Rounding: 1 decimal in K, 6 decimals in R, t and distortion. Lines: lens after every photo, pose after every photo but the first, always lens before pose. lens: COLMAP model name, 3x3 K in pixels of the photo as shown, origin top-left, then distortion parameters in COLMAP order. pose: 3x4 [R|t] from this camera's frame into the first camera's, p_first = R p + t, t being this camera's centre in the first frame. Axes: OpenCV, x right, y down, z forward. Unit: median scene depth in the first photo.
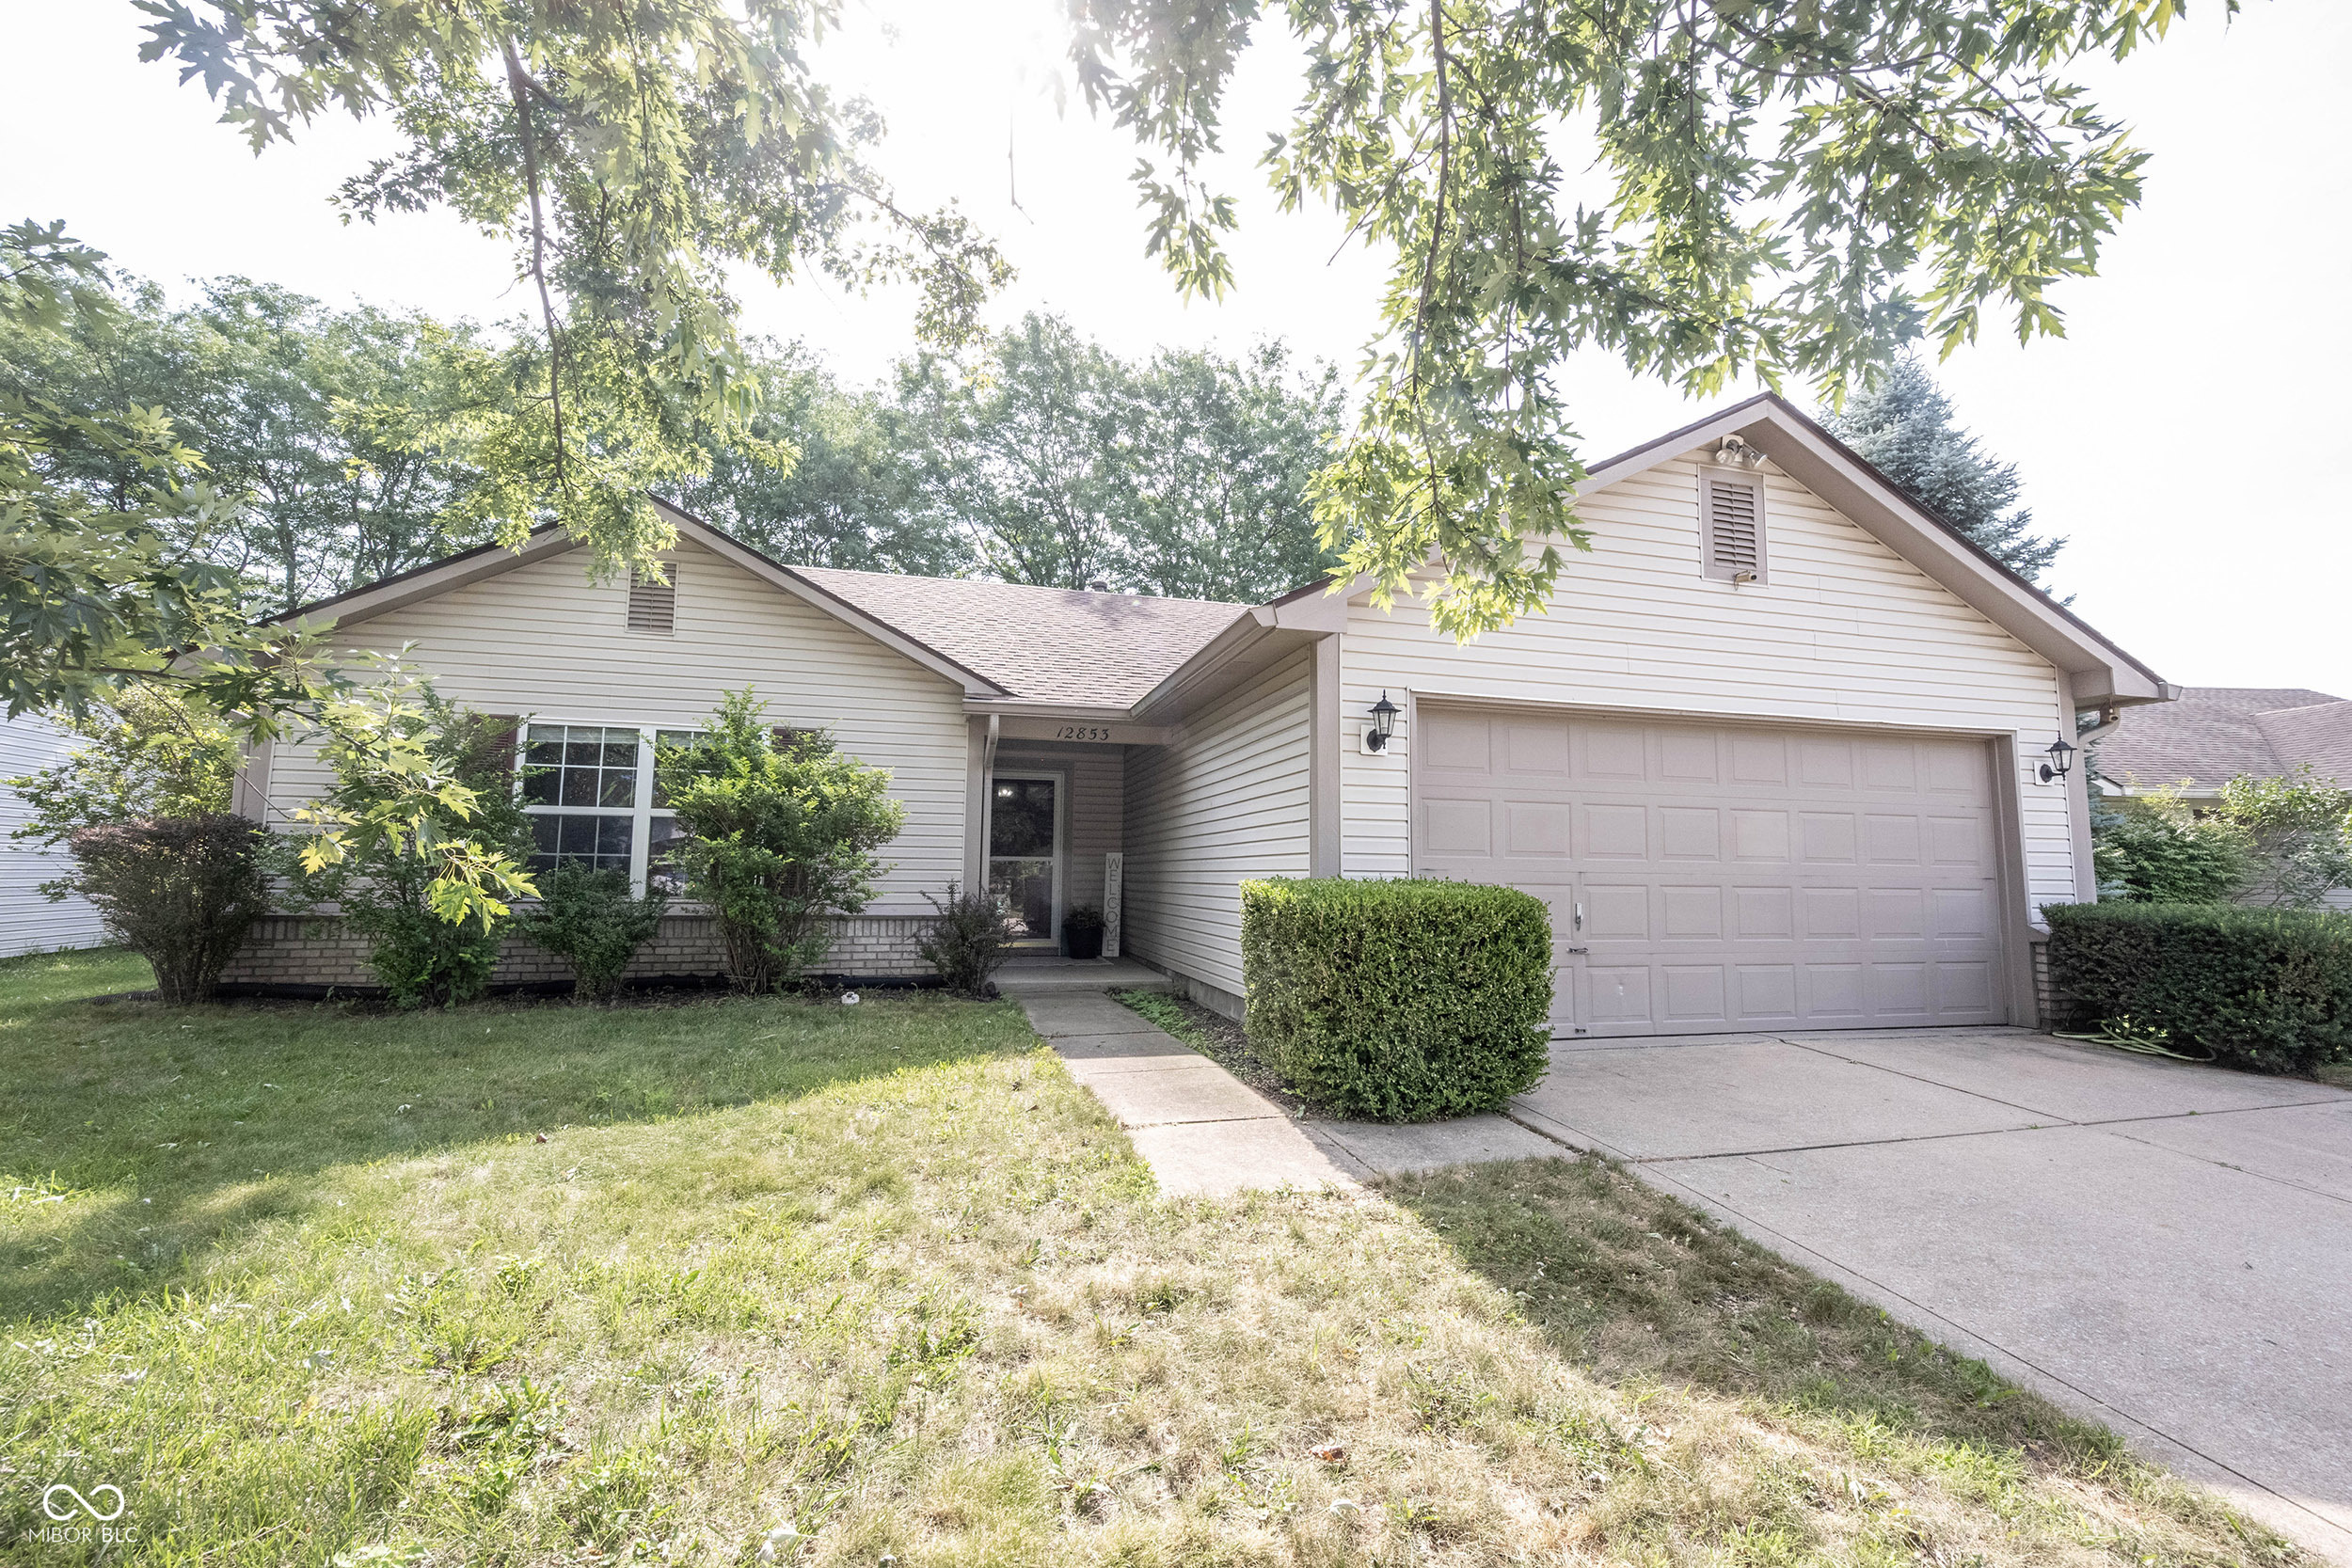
lens RADIAL K [[929.9, 0, 1170.3], [0, 929.9, 784.1], [0, 0, 1]] dist [0.000723, 0.000021]
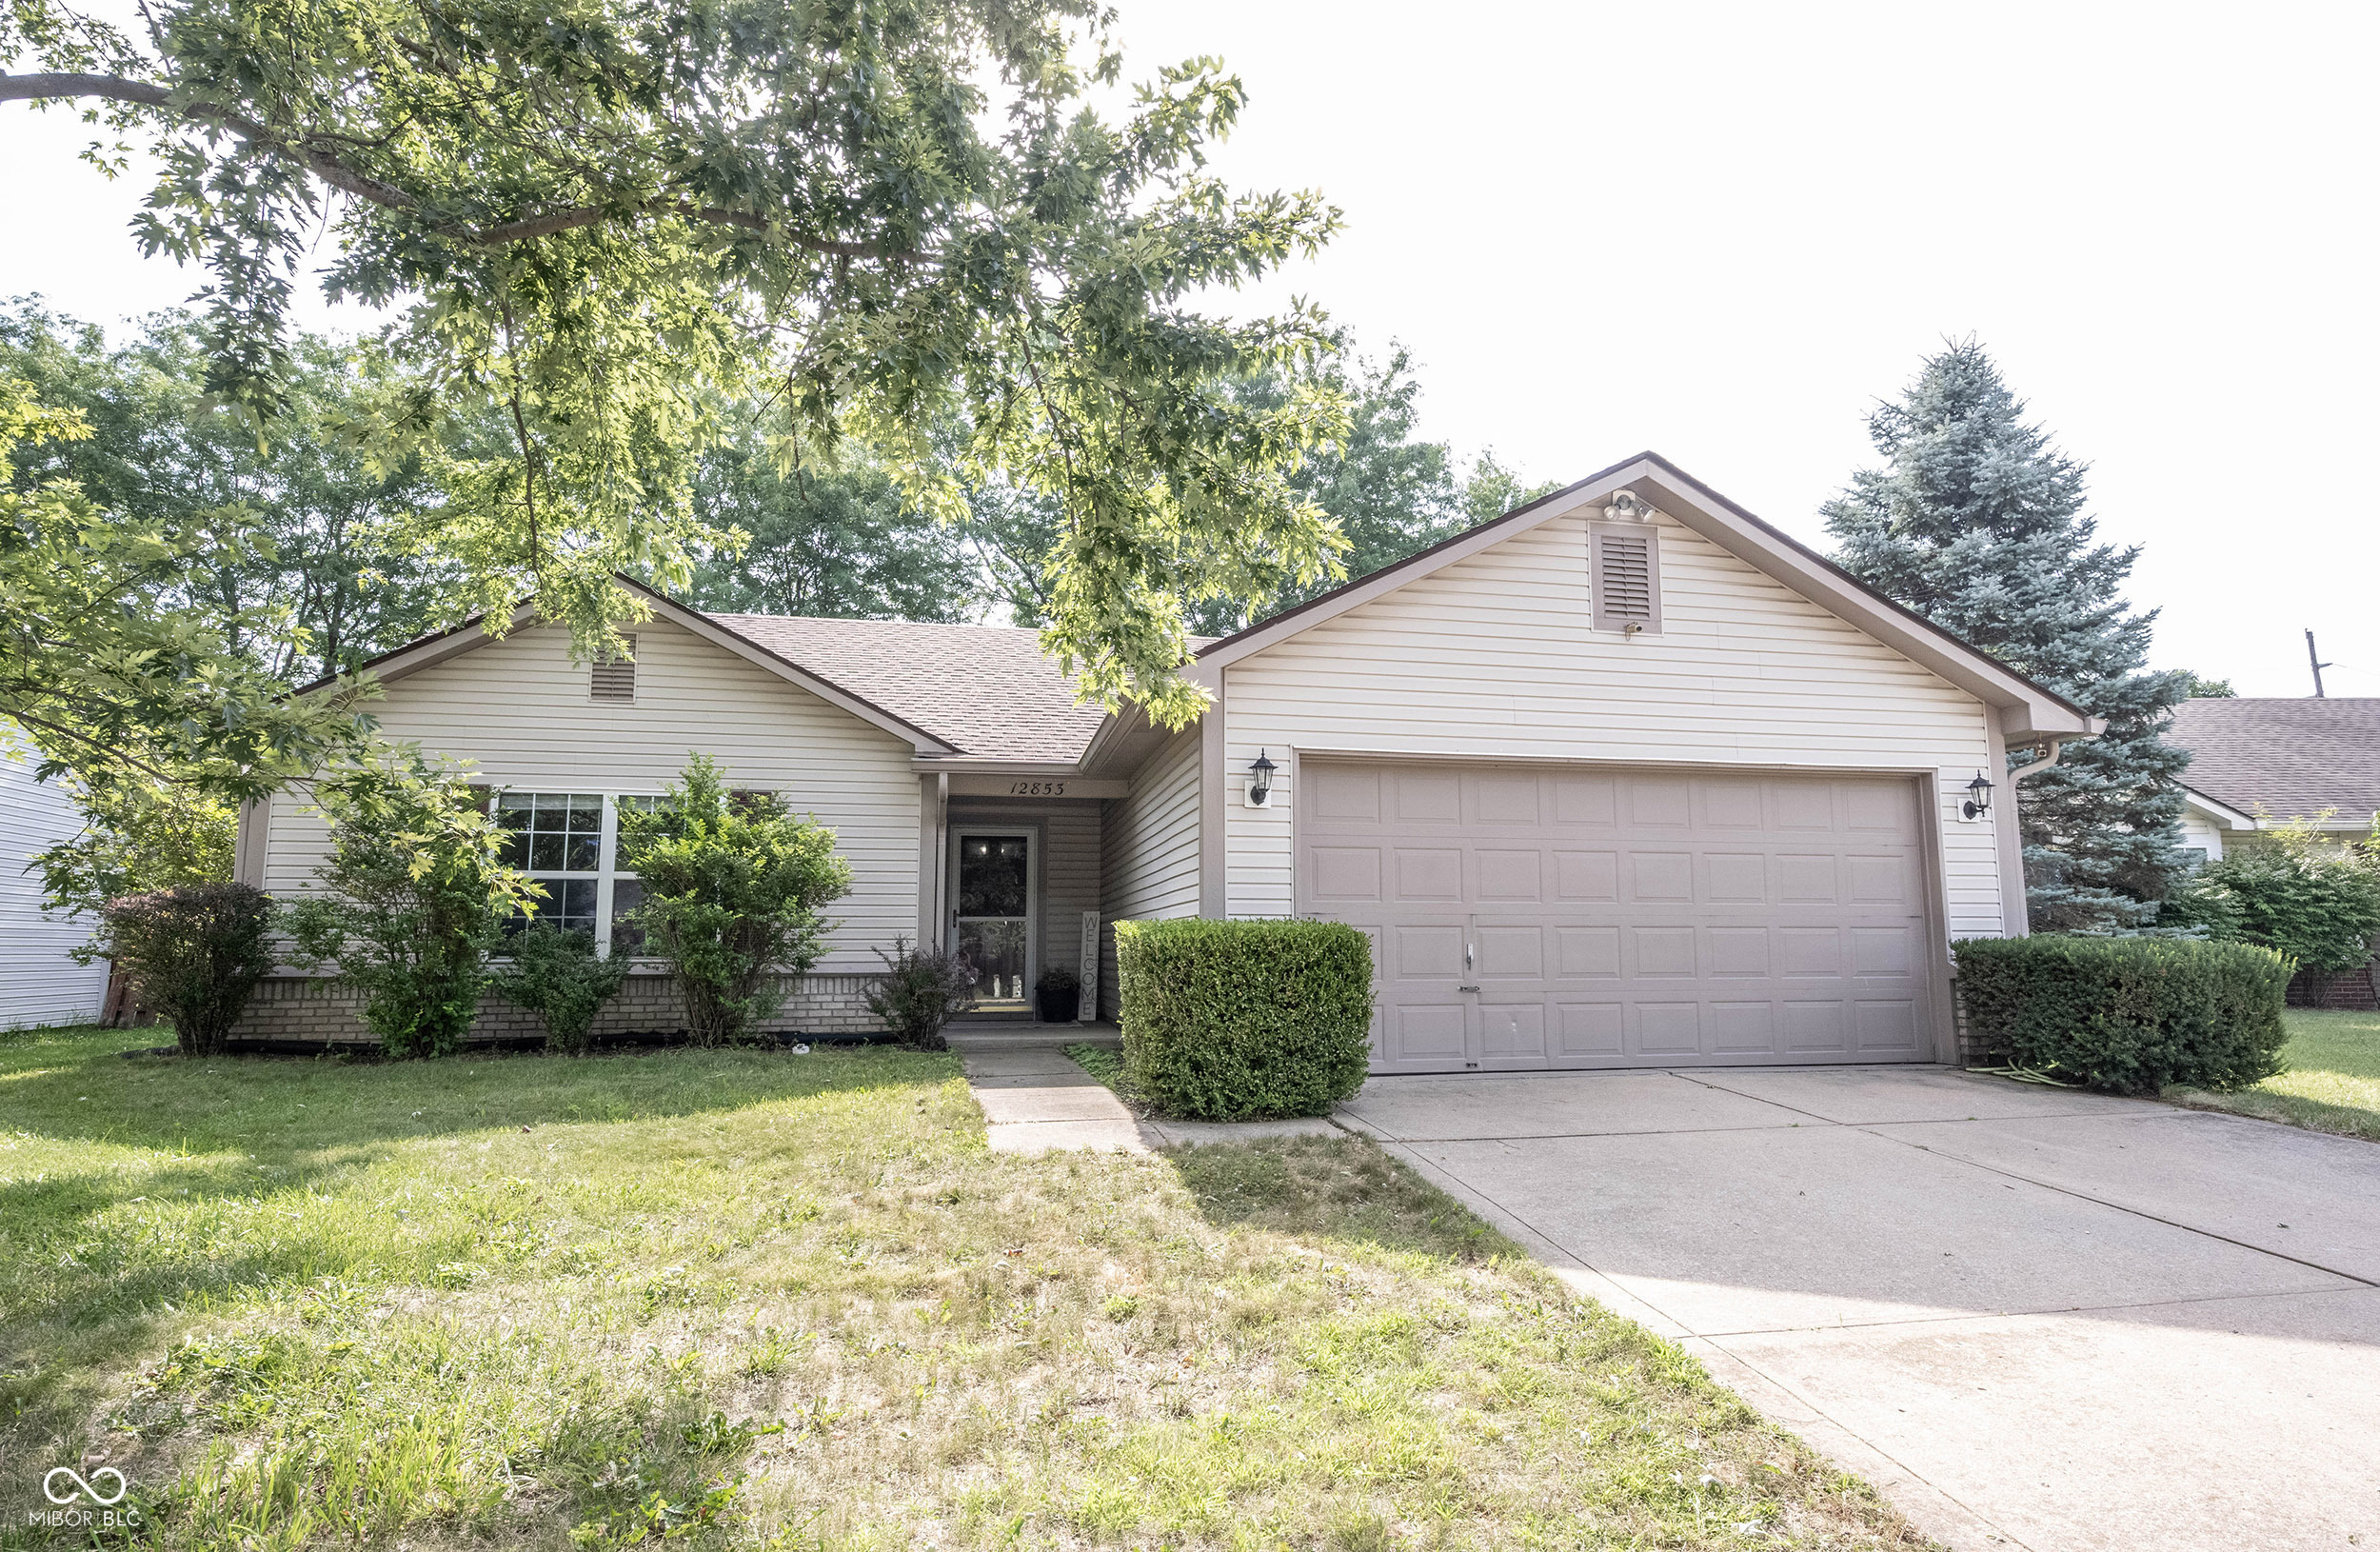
lens RADIAL K [[1168.1, 0, 1194.2], [0, 1168.1, 816.8], [0, 0, 1]] dist [-0.000302, 0.002118]
pose [[0.998309, -0.020537, -0.054385, 0.176931], [0.019545, 0.999634, -0.018710, 0.002562], [0.054749, 0.017615, 0.998345, -0.295230]]
